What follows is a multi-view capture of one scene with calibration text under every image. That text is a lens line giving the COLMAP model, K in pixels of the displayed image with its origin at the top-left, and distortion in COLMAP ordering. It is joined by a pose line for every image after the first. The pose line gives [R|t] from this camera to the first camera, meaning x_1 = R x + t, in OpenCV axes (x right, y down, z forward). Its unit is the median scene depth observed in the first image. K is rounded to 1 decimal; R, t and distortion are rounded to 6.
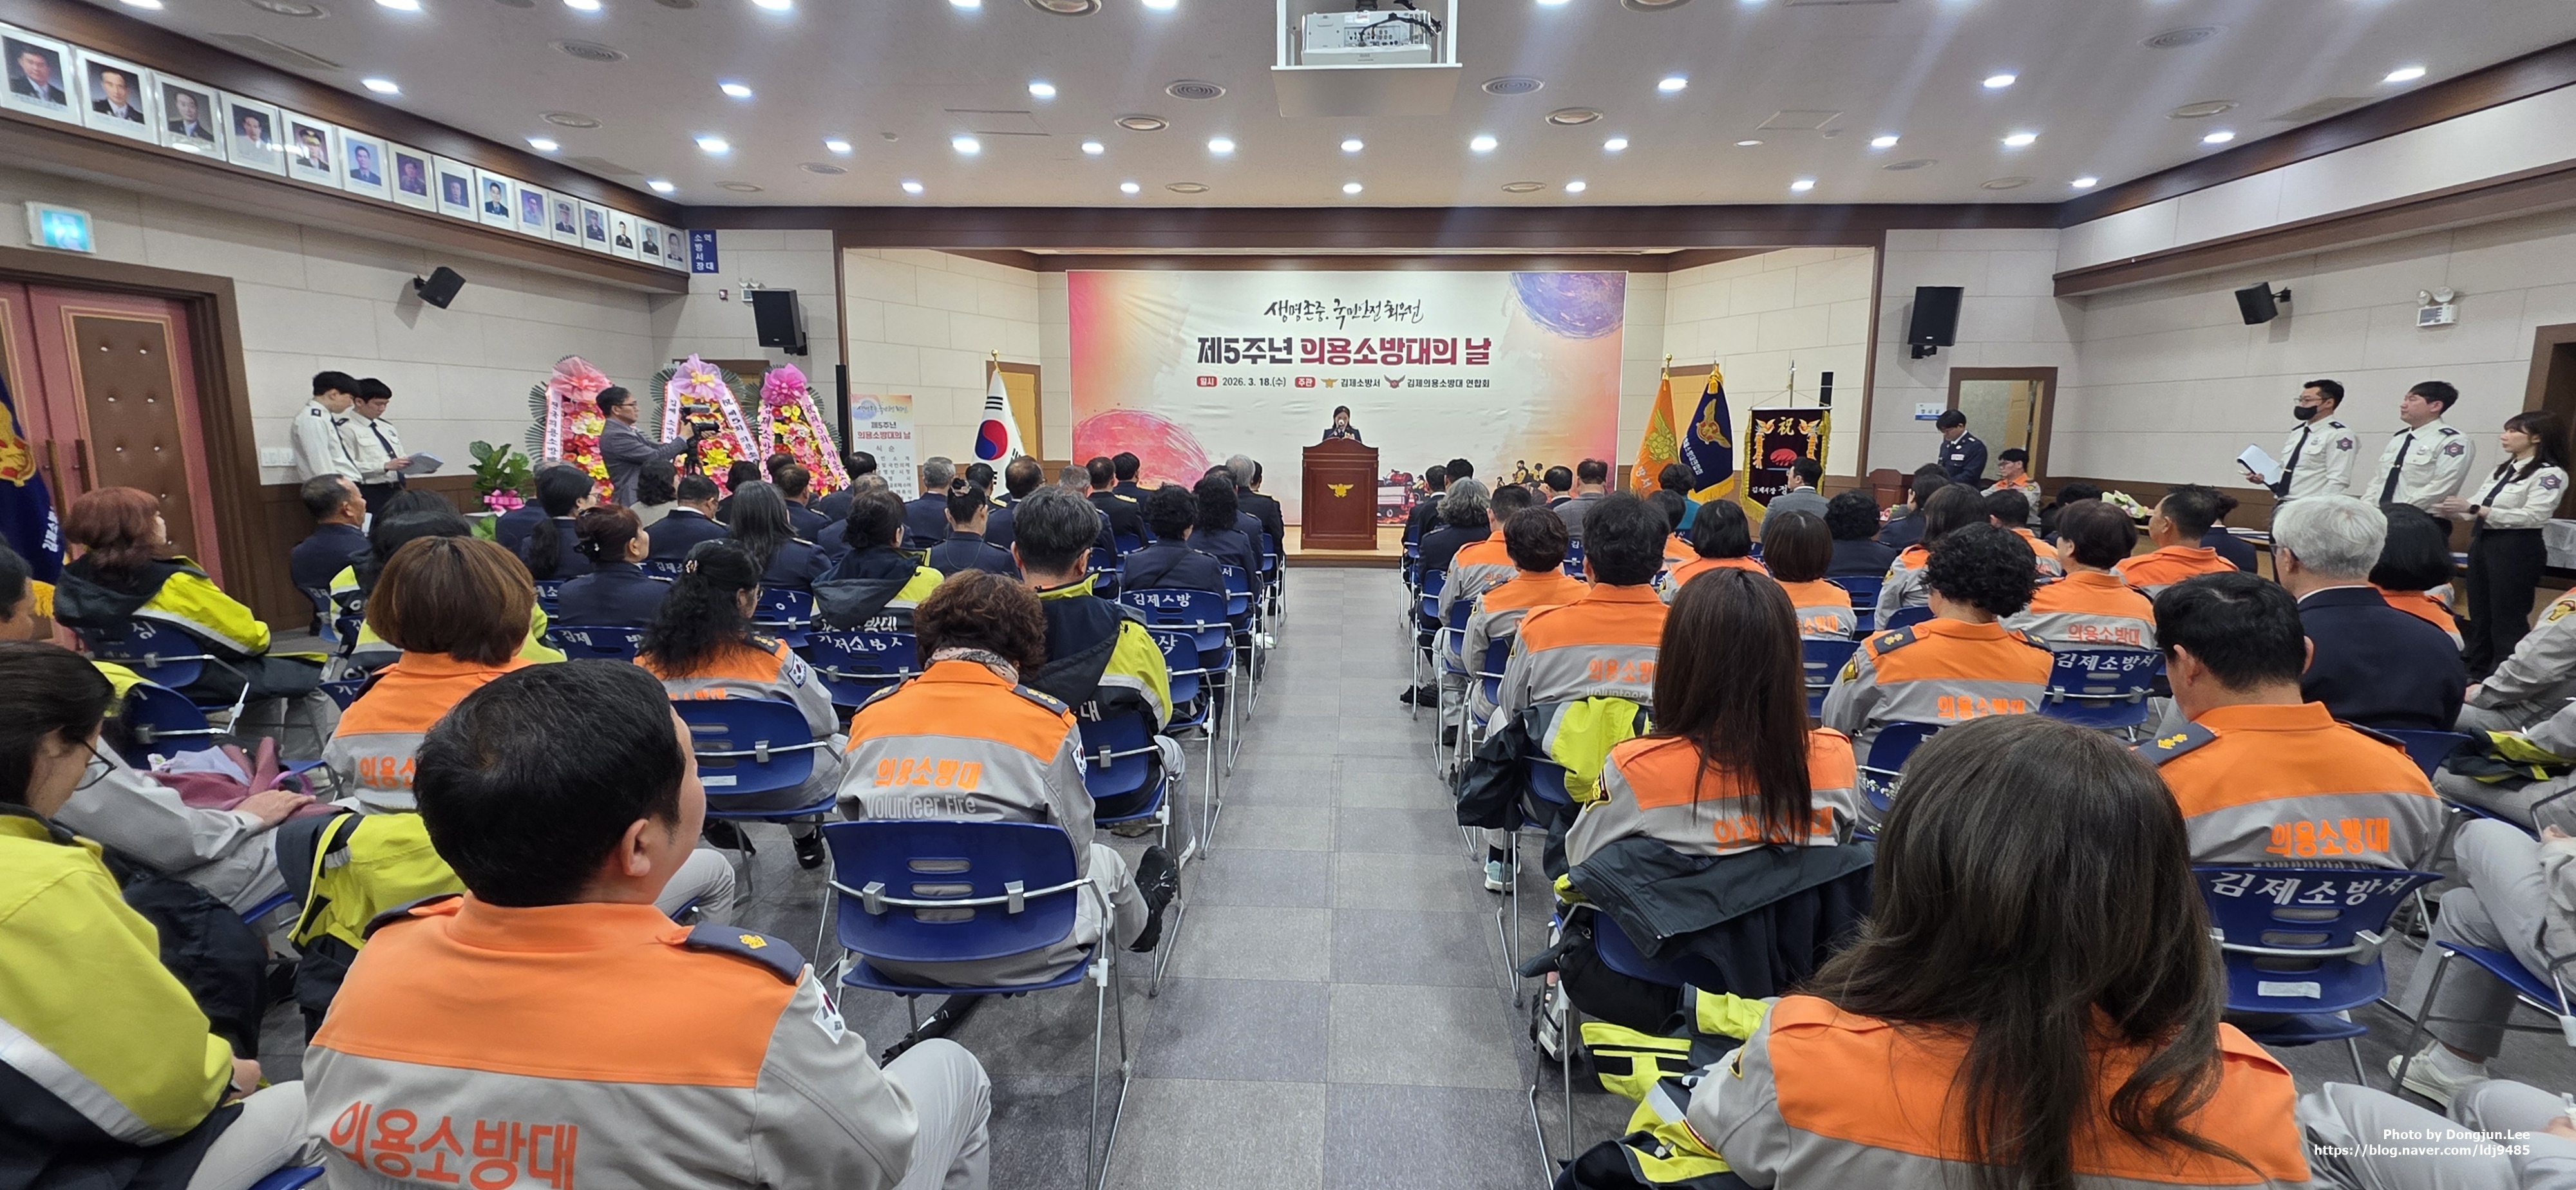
lens RADIAL K [[1066.9, 0, 1295.5], [0, 1066.9, 586.6], [0, 0, 1]] dist [0.005838, -0.000656]
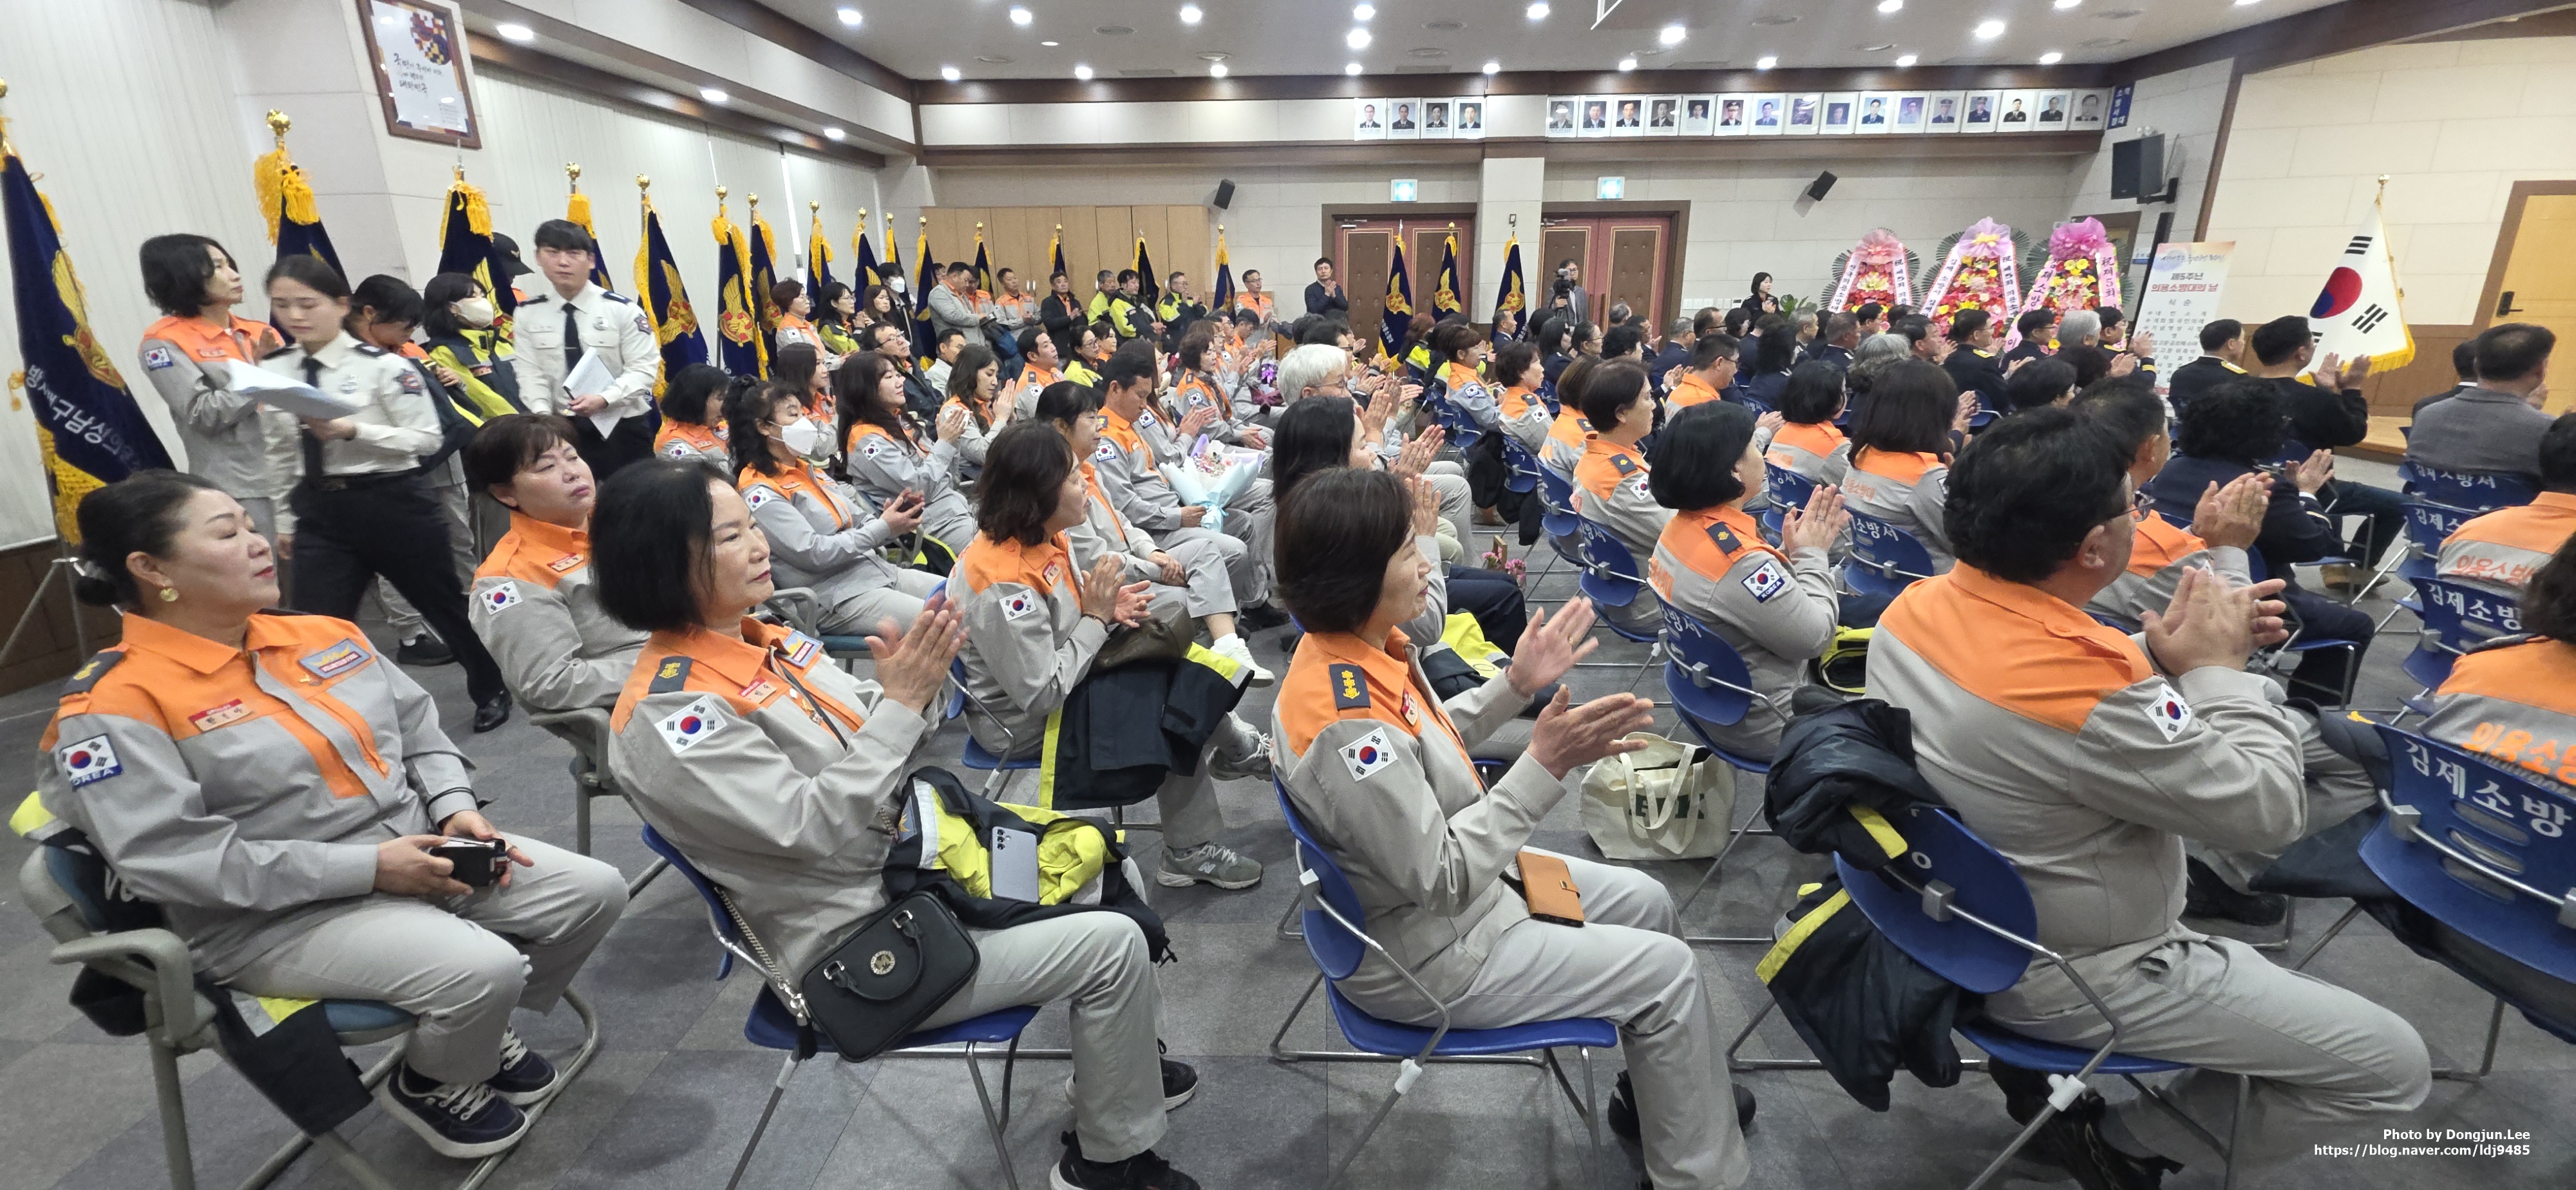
lens RADIAL K [[1021.0, 0, 1282.9], [0, 1021.0, 600.2], [0, 0, 1]] dist [0.001313, -0.003630]
pose [[0.012150, 0.284001, -0.958747, 0.658555], [-0.136527, 0.950310, 0.279772, -0.030236], [0.990562, 0.127496, 0.050320, 0.262336]]
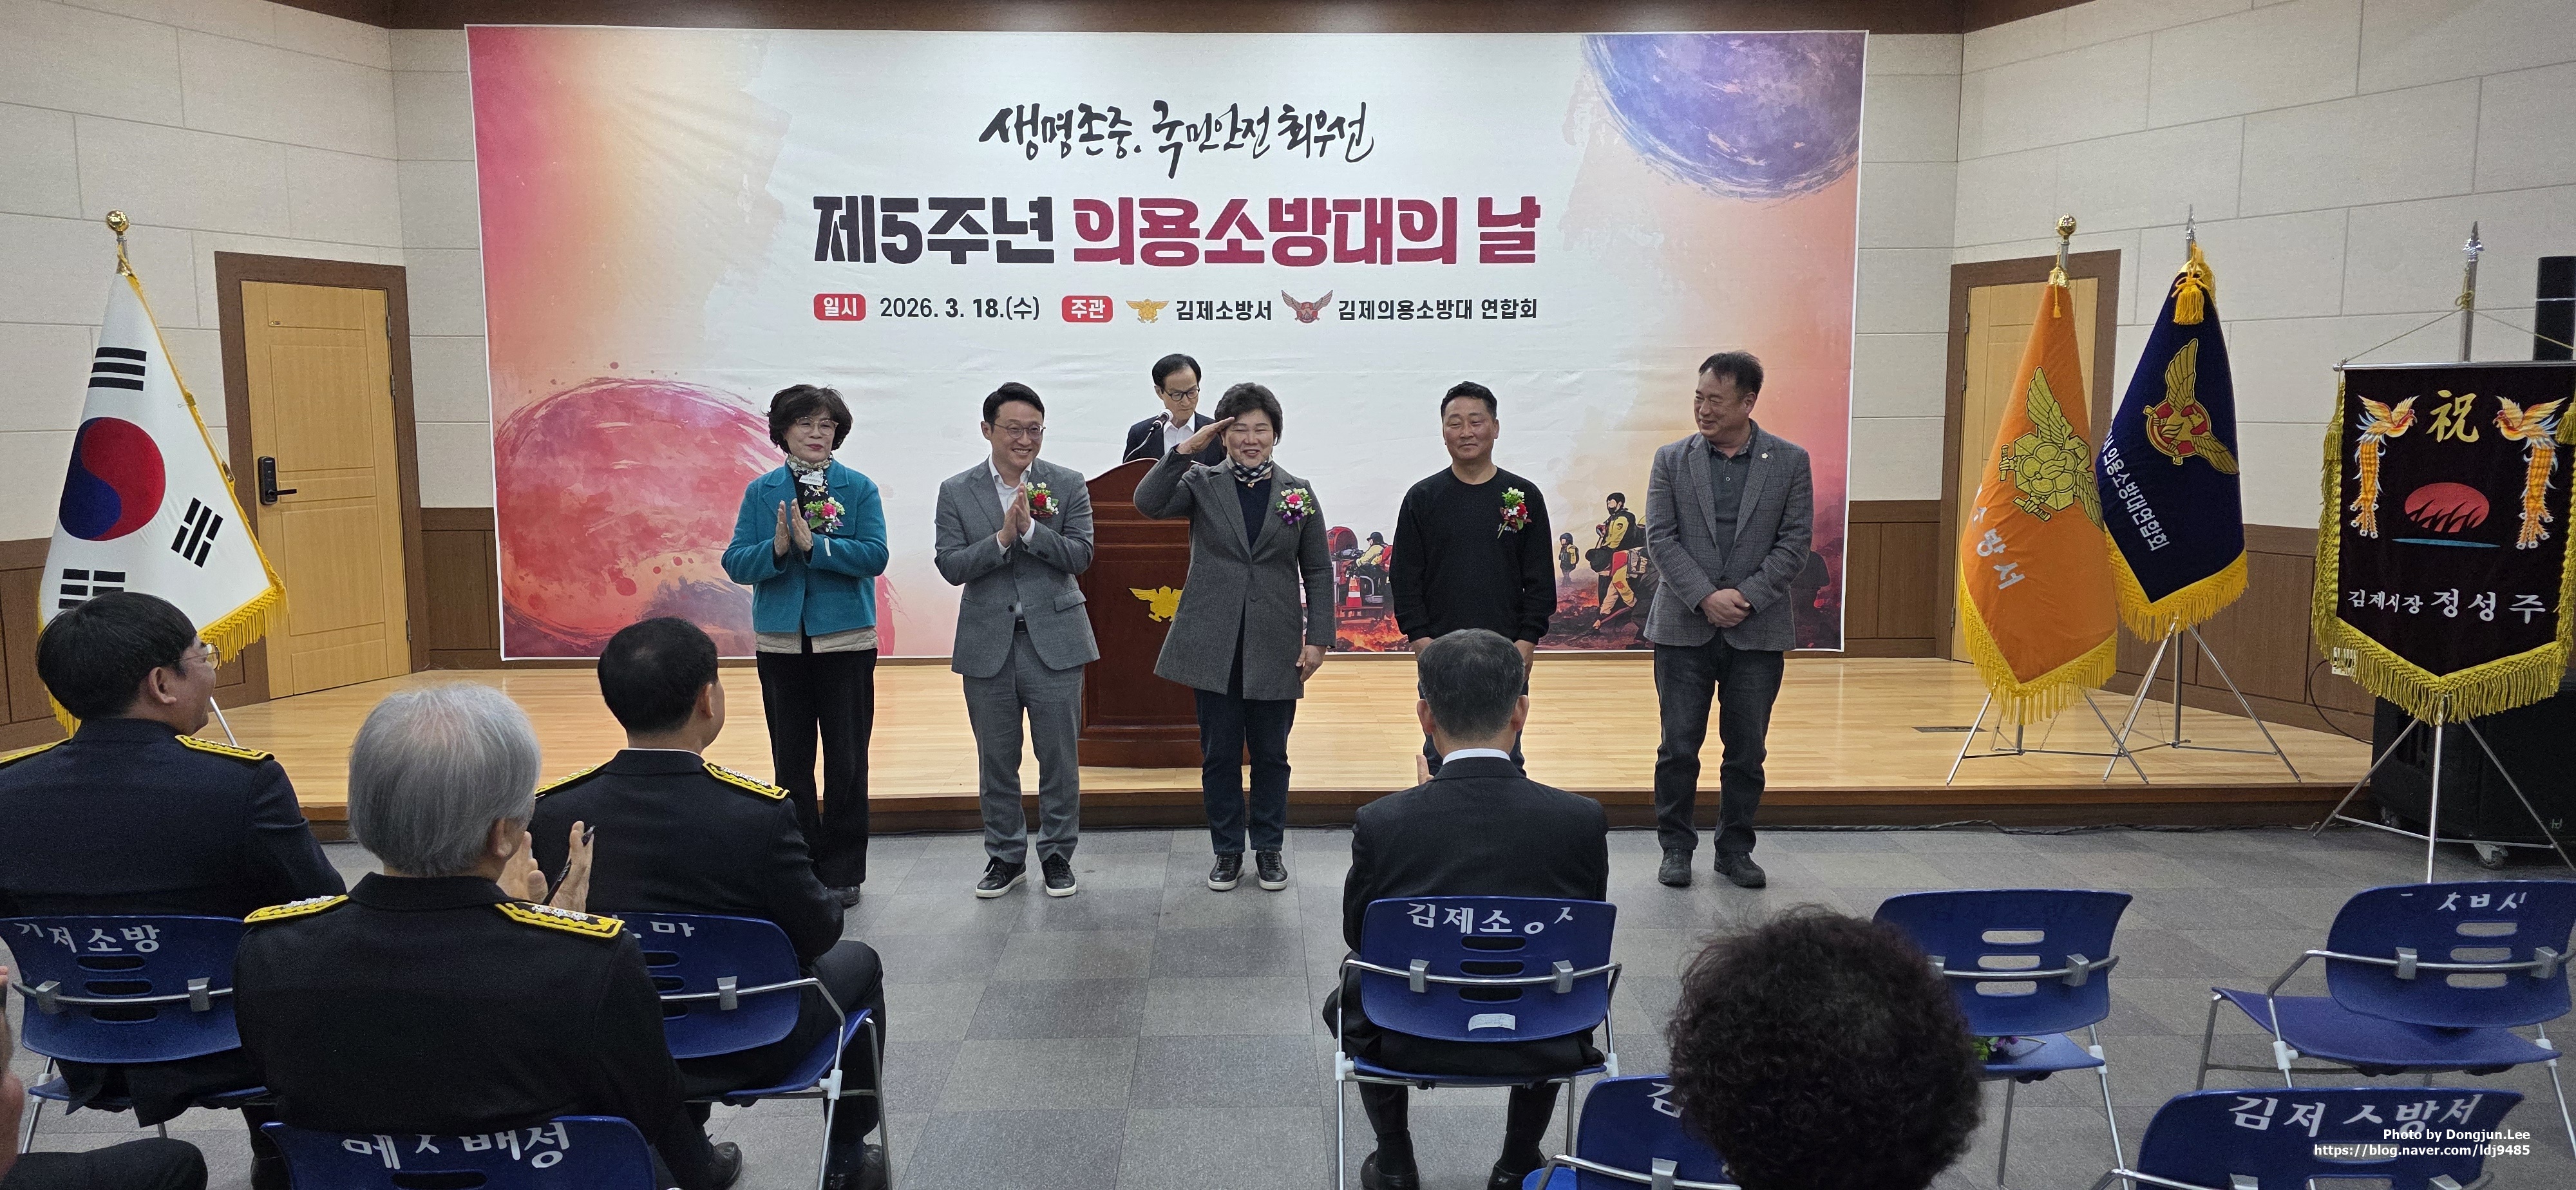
lens RADIAL K [[1743.6, 0, 1272.5], [0, 1743.6, 606.2], [0, 0, 1]] dist [0.051939, -0.014443]
pose [[0.997418, -0.019080, 0.069232, 0.050058], [0.020765, 0.999503, -0.023703, -0.098290], [-0.068746, 0.025079, 0.997319, 0.539640]]
